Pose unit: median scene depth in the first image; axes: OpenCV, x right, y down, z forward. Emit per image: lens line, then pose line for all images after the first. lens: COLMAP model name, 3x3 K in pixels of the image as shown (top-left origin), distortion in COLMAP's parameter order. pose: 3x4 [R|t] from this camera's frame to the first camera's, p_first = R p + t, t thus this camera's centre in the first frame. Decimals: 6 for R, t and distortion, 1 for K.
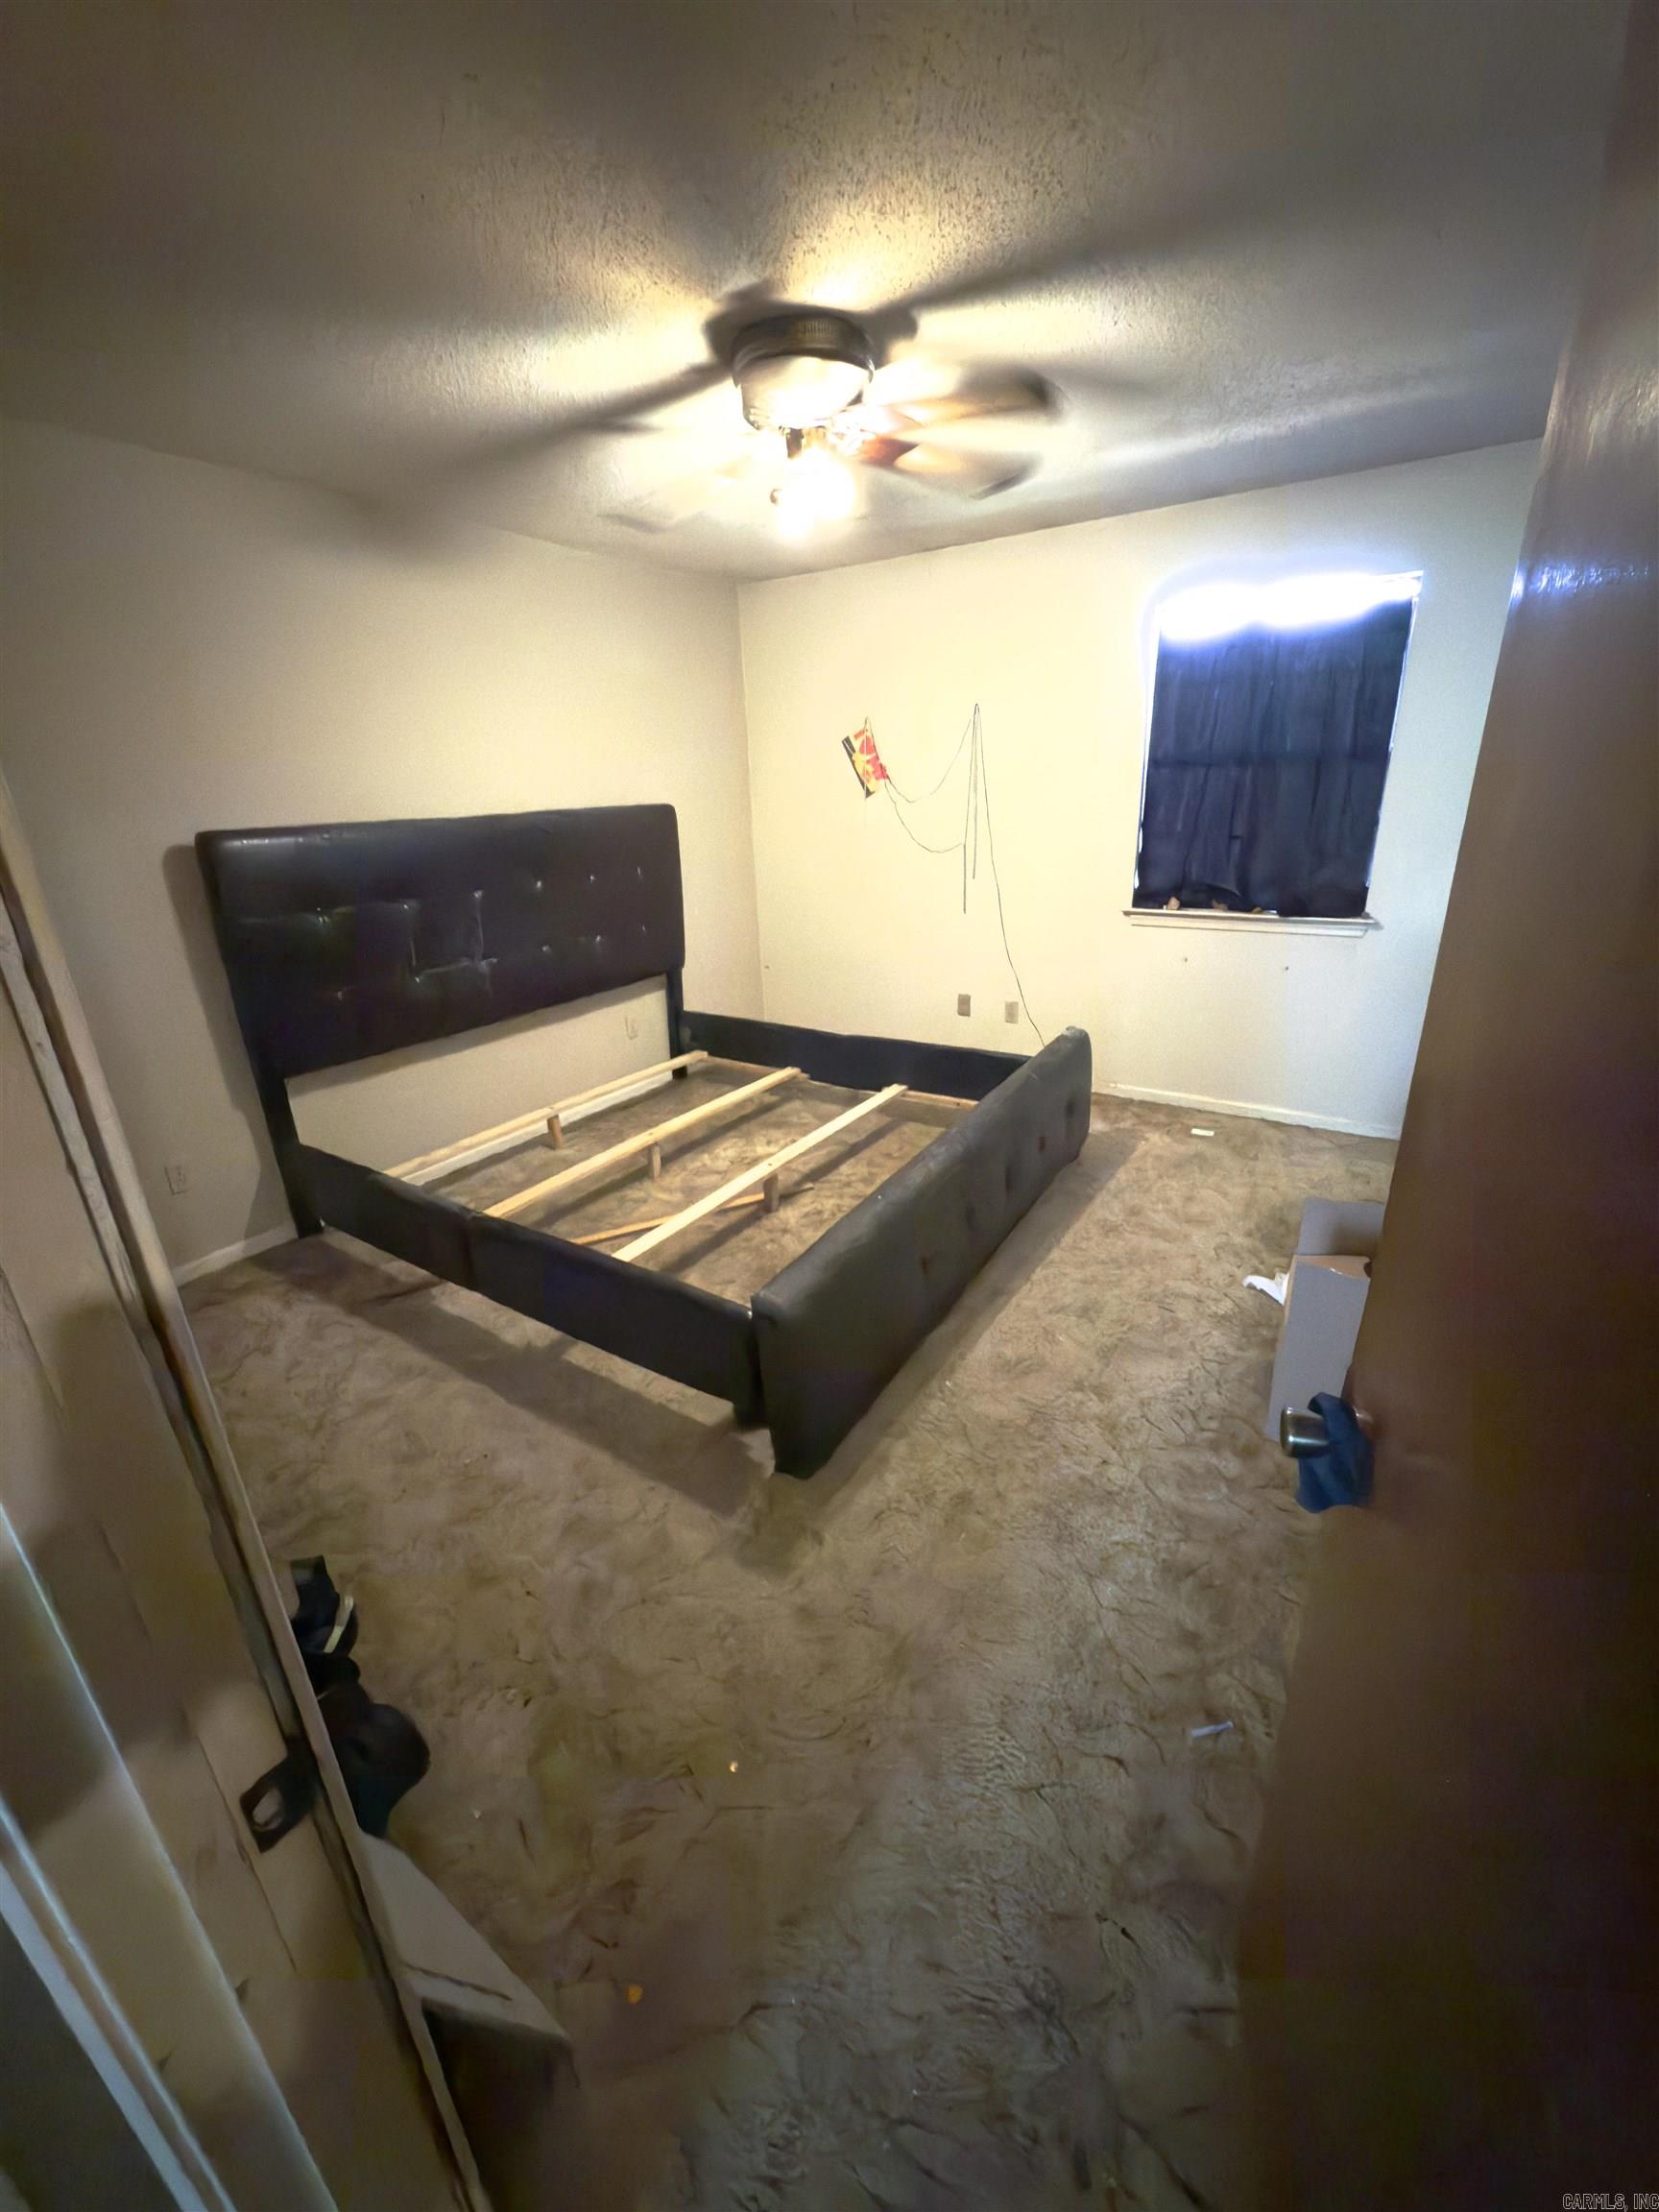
lens RADIAL K [[879.3, 0, 829.5], [0, 879.3, 1106.0], [0, 0, 1]] dist [0.000826, 0.000063]
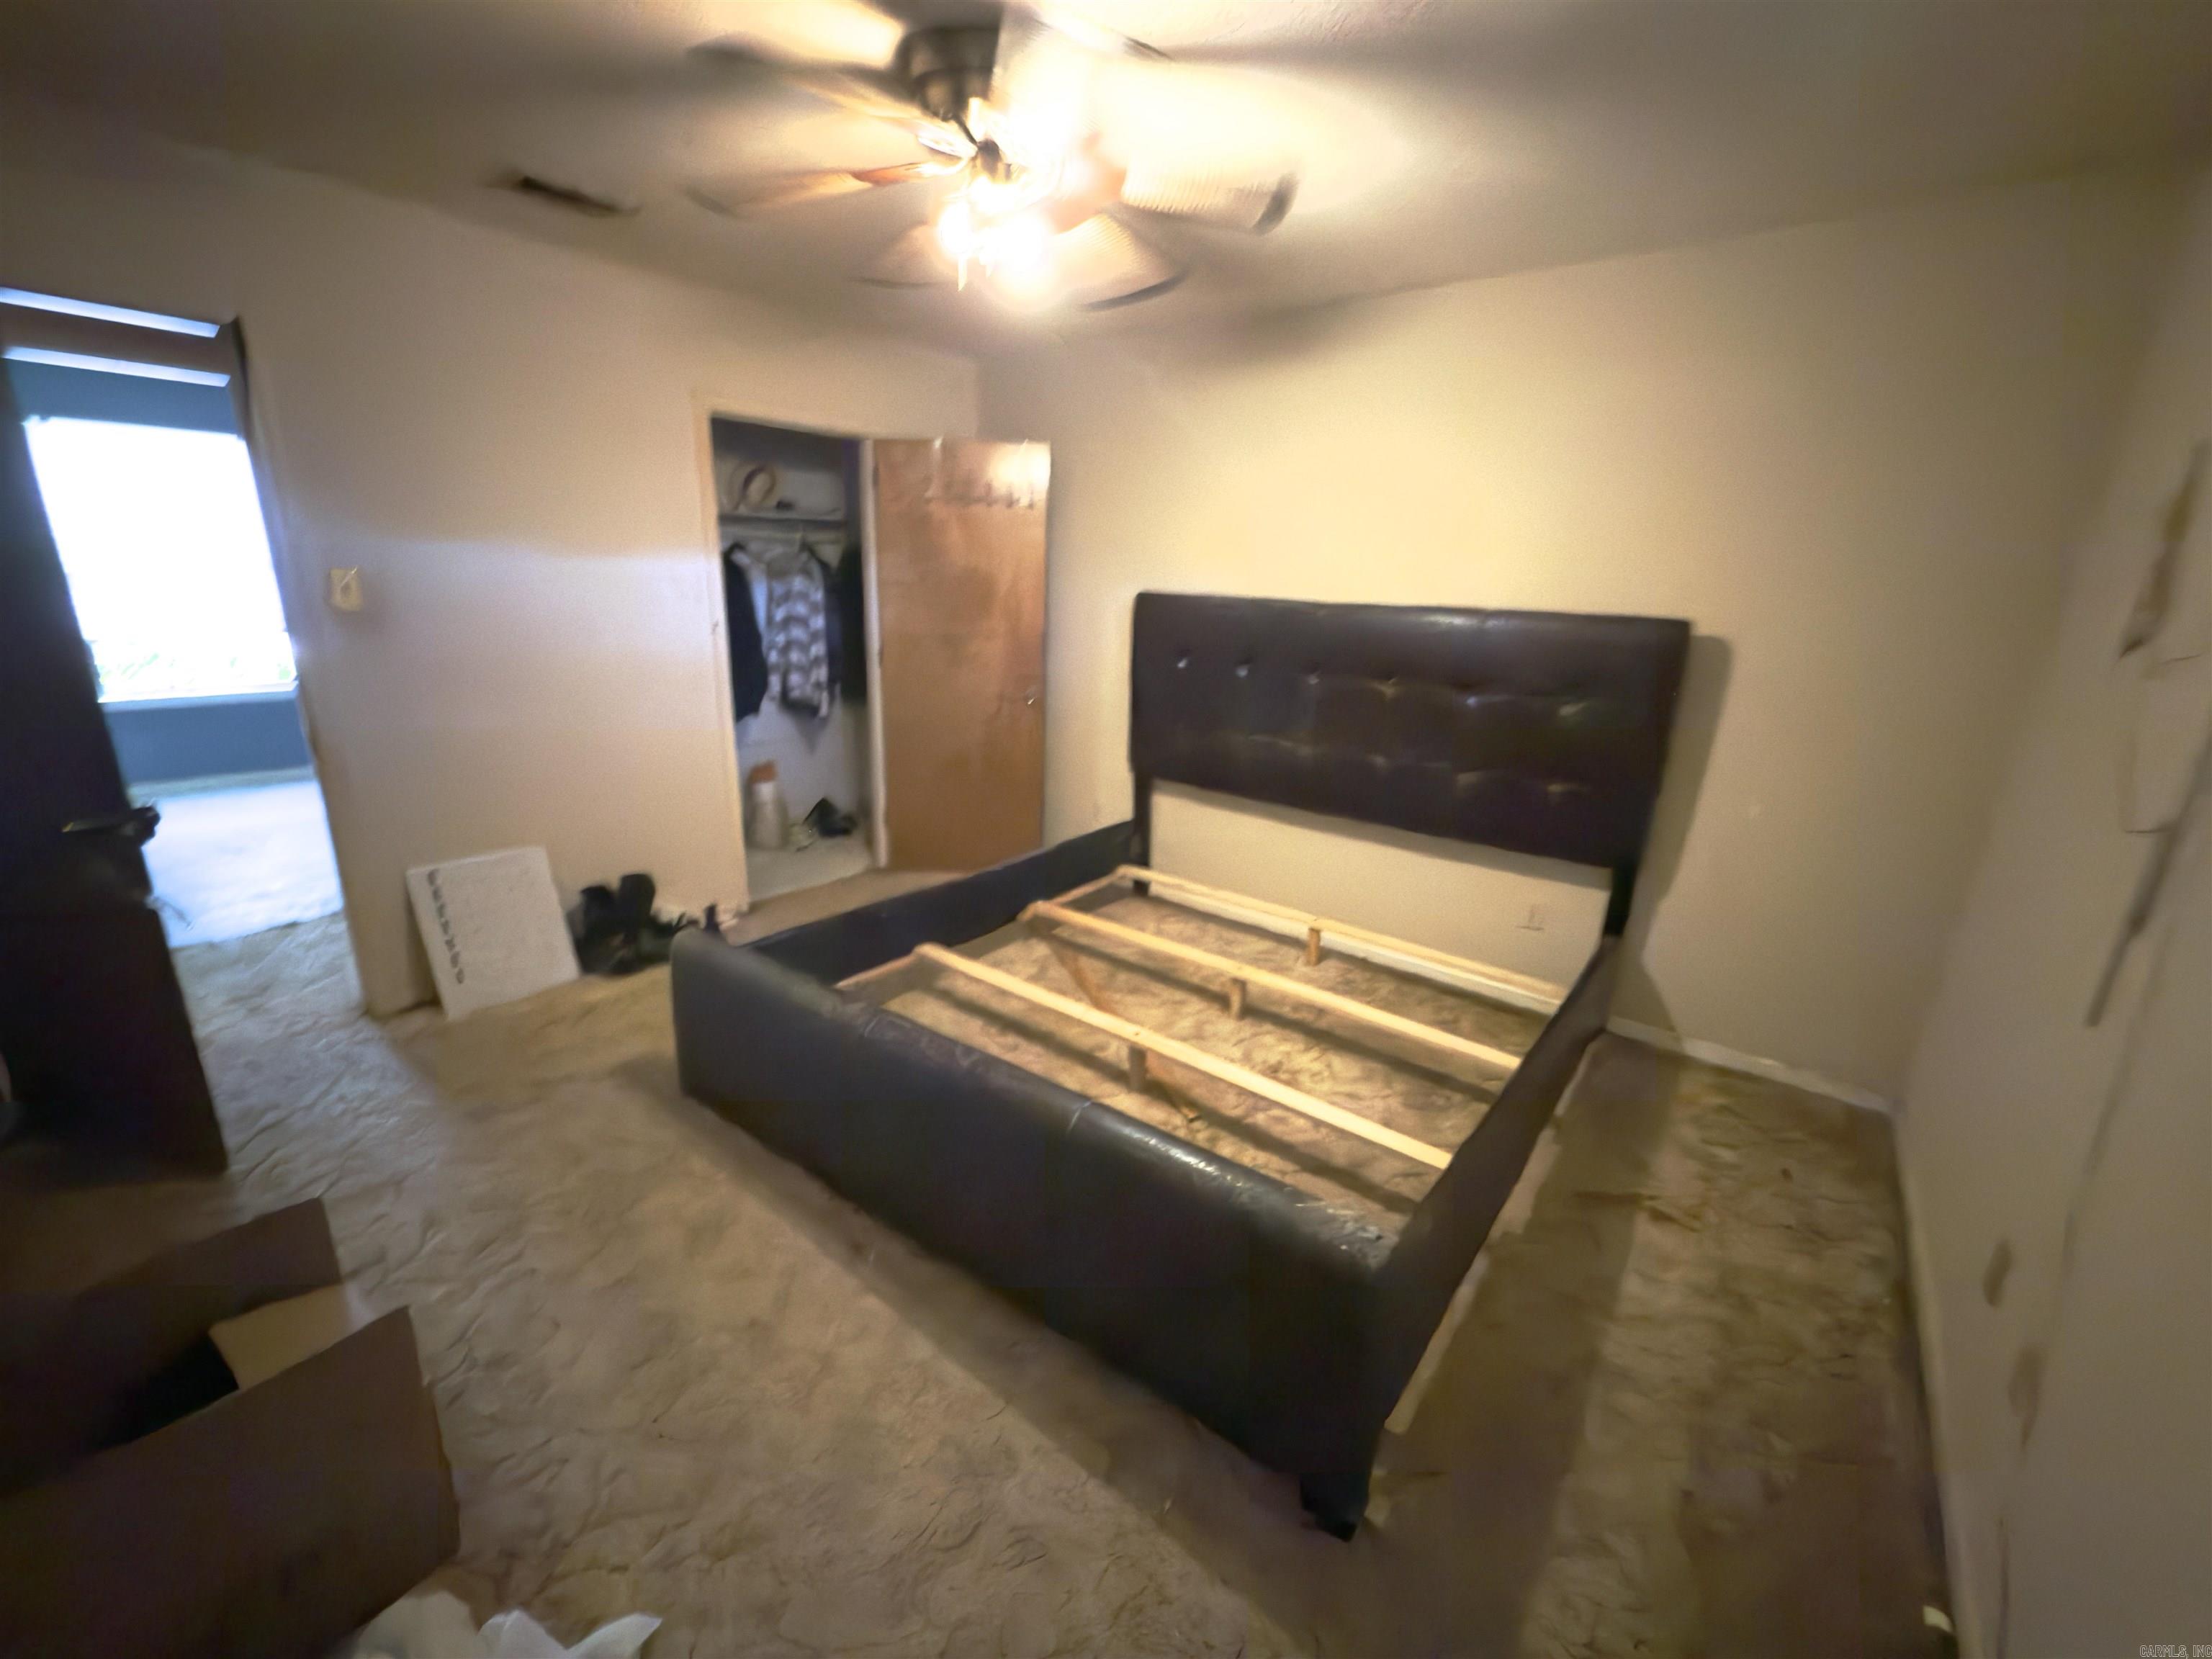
lens RADIAL K [[879.3, 0, 1106.0], [0, 879.3, 829.5], [0, 0, 1]] dist [0.000826, 0.000063]
pose [[-0.090157, 0.317084, -0.944102, 0.557105], [-0.366605, 0.870835, 0.327486, -0.308492], [0.925998, 0.375638, 0.037733, 0.752654]]
